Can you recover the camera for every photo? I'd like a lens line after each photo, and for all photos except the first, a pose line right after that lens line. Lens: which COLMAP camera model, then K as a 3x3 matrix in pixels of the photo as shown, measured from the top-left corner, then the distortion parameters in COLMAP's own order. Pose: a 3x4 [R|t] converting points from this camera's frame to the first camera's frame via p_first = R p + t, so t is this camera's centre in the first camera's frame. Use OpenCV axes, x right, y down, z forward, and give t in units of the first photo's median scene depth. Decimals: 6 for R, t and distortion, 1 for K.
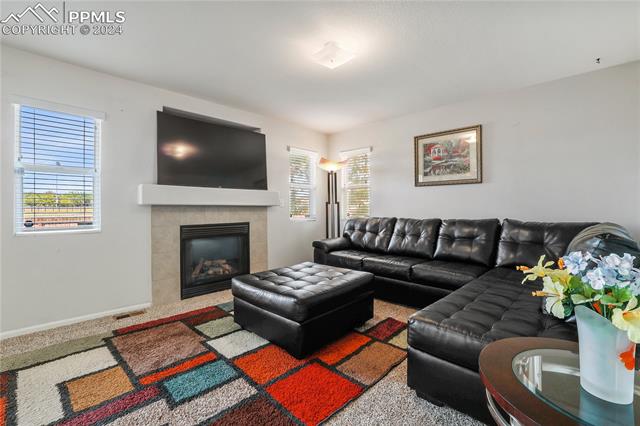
lens RADIAL K [[285.1, 0, 320.2], [0, 285.1, 205.8], [0, 0, 1]] dist [-0.054940, 0.018519]
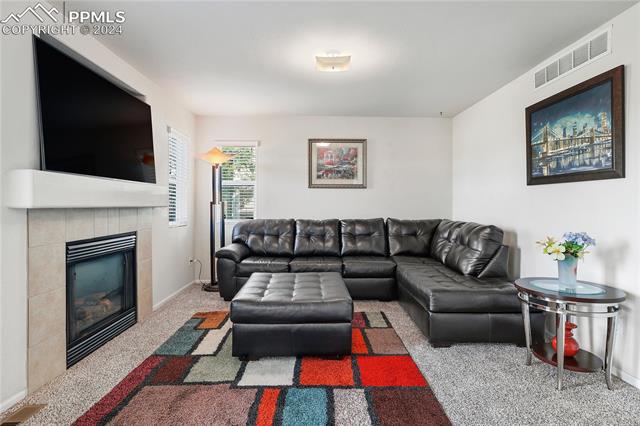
lens RADIAL K [[357.3, 0, 321.0], [0, 357.3, 205.6], [0, 0, 1]] dist [-0.023216, 0.000569]
pose [[0.677454, 0.000618, 0.735565, -0.664130], [-0.010824, 0.999900, 0.009129, -0.019774], [-0.735485, -0.014146, 0.677393, 0.107831]]
